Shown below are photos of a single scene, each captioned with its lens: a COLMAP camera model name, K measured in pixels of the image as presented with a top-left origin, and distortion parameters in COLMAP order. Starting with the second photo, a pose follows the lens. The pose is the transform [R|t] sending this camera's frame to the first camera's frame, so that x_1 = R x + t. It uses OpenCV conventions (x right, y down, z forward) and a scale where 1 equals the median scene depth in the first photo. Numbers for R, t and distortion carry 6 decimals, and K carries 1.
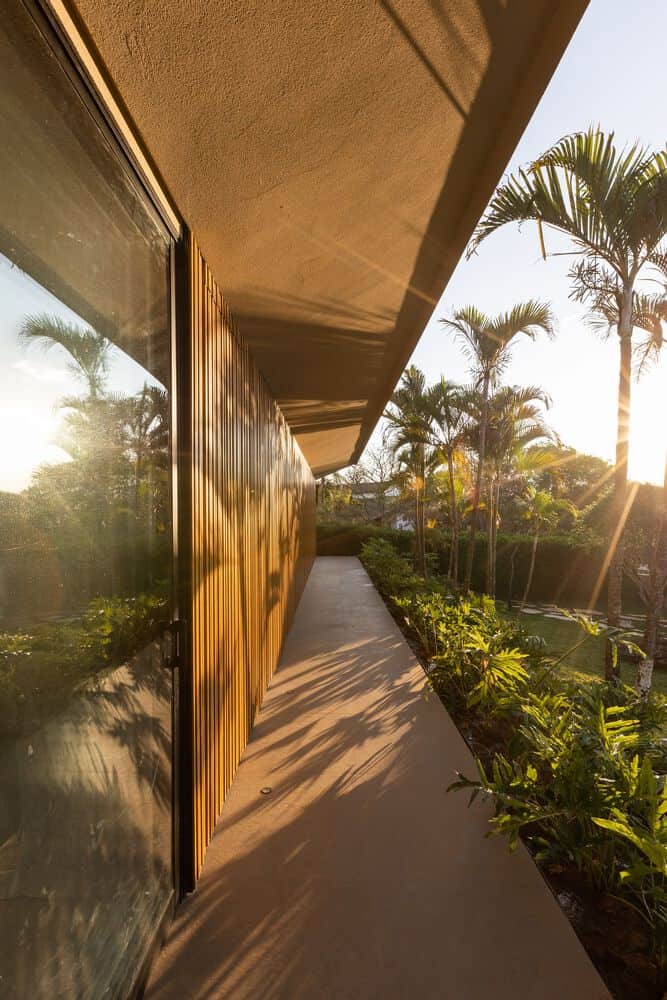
lens RADIAL K [[453.5, 0, 333.5], [0, 453.5, 500.0], [0, 0, 1]] dist [-0.001574, -0.000140]
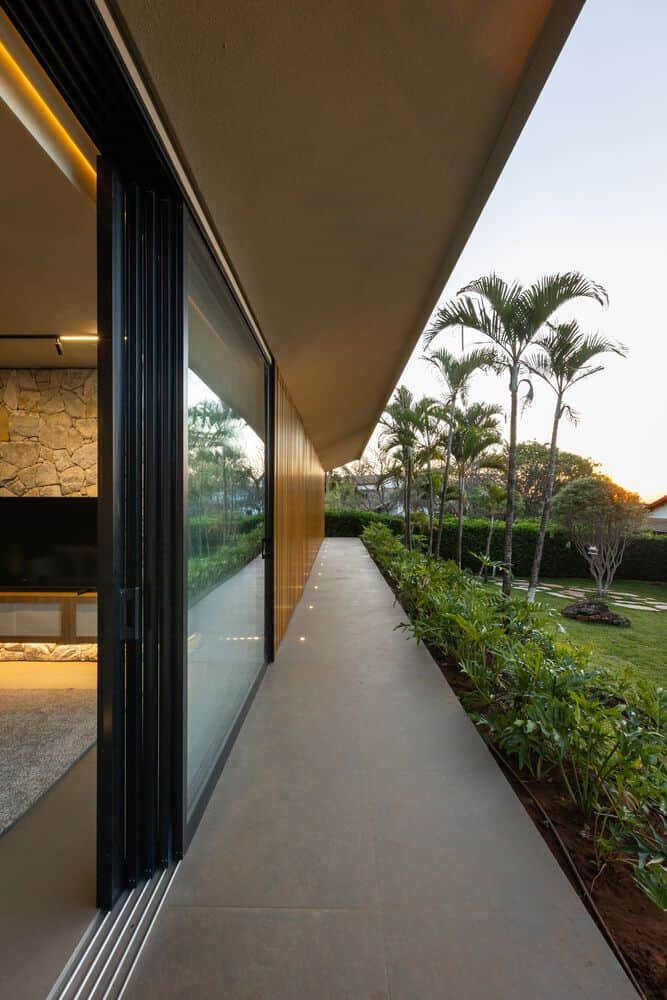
lens RADIAL K [[432.8, 0, 333.5], [0, 432.8, 500.0], [0, 0, 1]] dist [0.001021, 0.000030]
pose [[0.999807, 0.013193, -0.014563, -0.000041], [-0.012890, 0.999703, 0.020701, 0.006381], [0.014831, -0.020509, 0.999680, -0.237602]]
